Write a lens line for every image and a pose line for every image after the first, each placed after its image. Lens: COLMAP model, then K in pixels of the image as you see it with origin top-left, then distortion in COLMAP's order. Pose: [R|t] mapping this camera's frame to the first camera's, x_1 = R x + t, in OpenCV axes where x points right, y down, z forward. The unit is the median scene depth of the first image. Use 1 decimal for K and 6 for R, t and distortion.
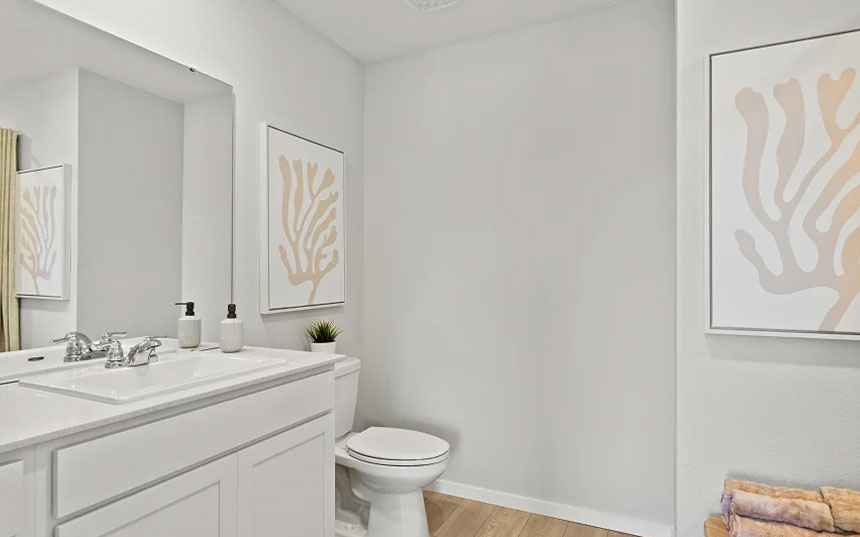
lens RADIAL K [[445.6, 0, 430.5], [0, 445.6, 257.6], [0, 0, 1]] dist [-0.000270, 0.000190]
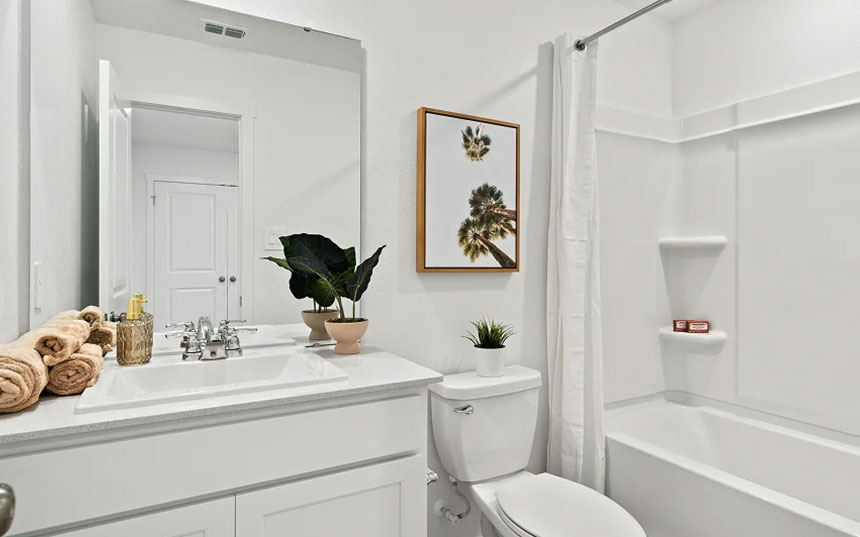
lens RADIAL K [[445.6, 0, 430.5], [0, 445.6, 257.6], [0, 0, 1]] dist [-0.000270, 0.000190]
pose [[0.787346, -0.013516, -0.616363, 0.183911], [0.034563, 0.999155, 0.022242, 0.018823], [0.615542, -0.038815, 0.787148, 0.387730]]
